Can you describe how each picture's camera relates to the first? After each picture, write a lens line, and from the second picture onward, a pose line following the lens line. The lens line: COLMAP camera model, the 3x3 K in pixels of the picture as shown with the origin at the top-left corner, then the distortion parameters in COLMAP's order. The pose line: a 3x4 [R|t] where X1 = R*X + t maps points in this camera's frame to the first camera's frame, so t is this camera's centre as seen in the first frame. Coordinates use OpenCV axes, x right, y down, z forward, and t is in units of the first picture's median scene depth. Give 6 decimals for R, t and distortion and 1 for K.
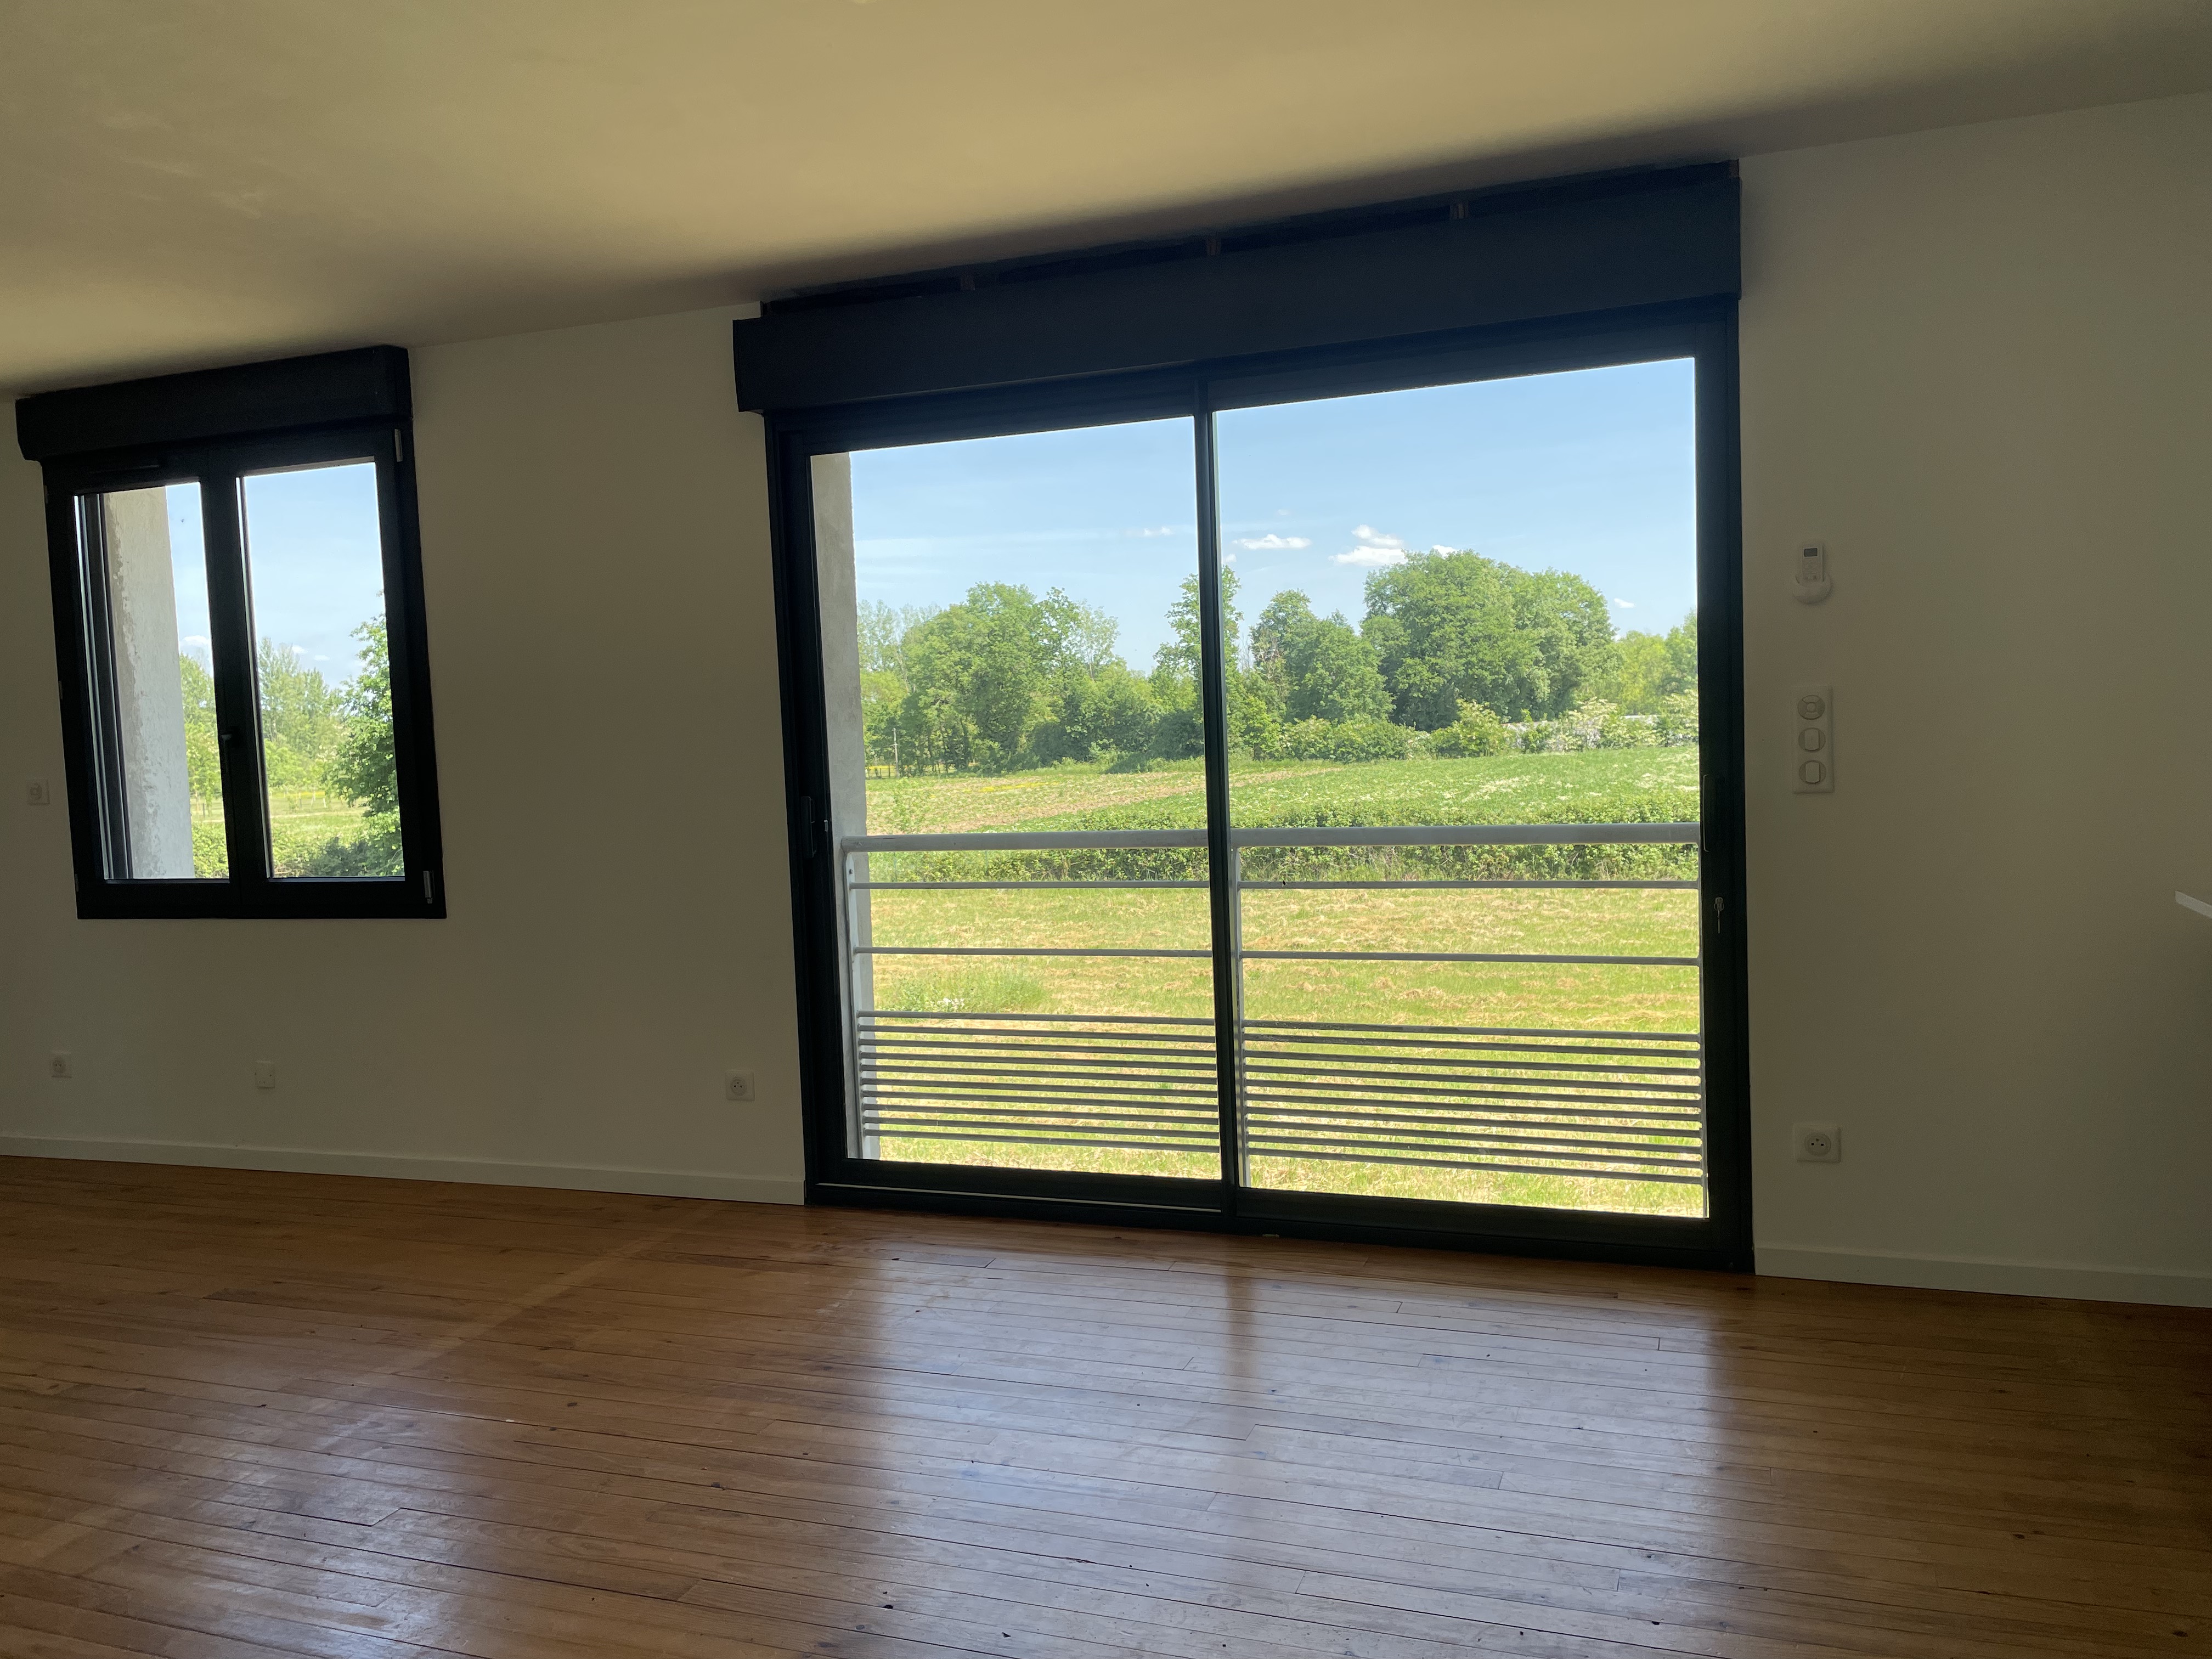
lens RADIAL K [[1662.3, 0, 1106.0], [0, 1662.3, 829.5], [0, 0, 1]] dist [0.079393, -0.082880]
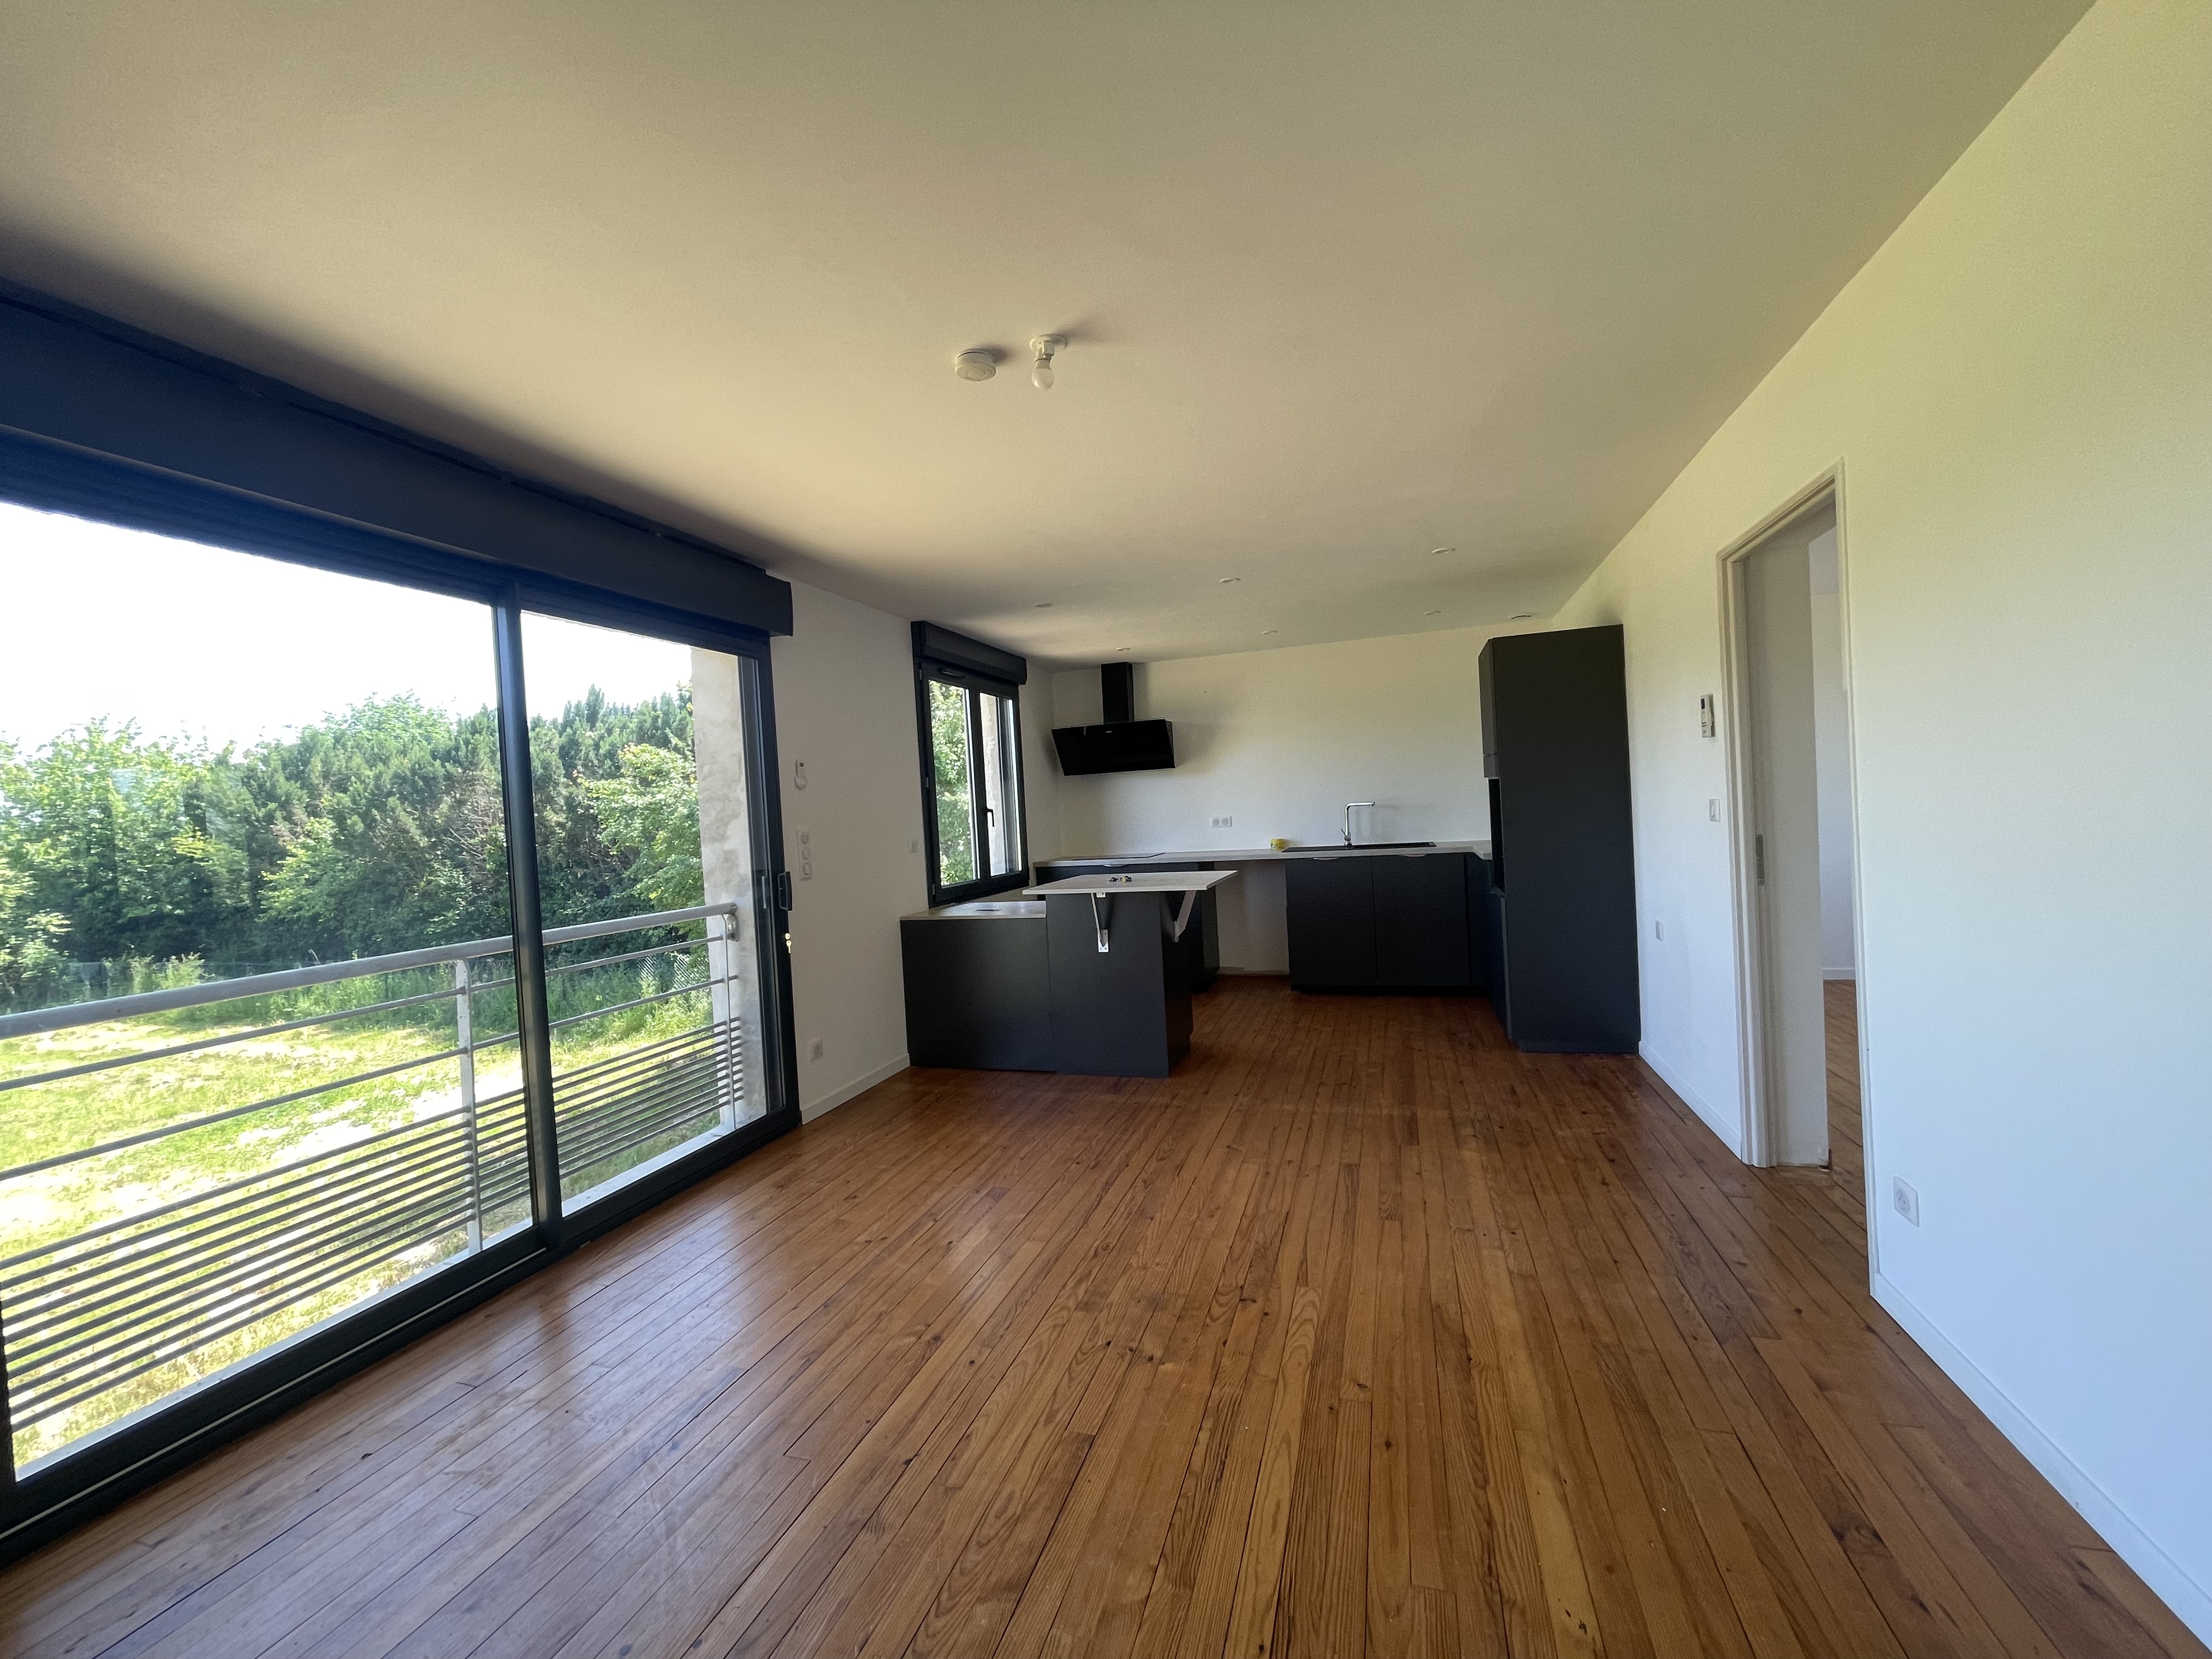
lens RADIAL K [[886.5, 0, 1101.4], [0, 886.5, 828.5], [0, 0, 1]] dist [-0.000413, 0.000011]
pose [[-0.028908, 0.023952, 0.999295, -0.634379], [0.124424, 0.992024, -0.020178, -0.014012], [-0.991808, 0.123753, -0.031657, 0.608720]]
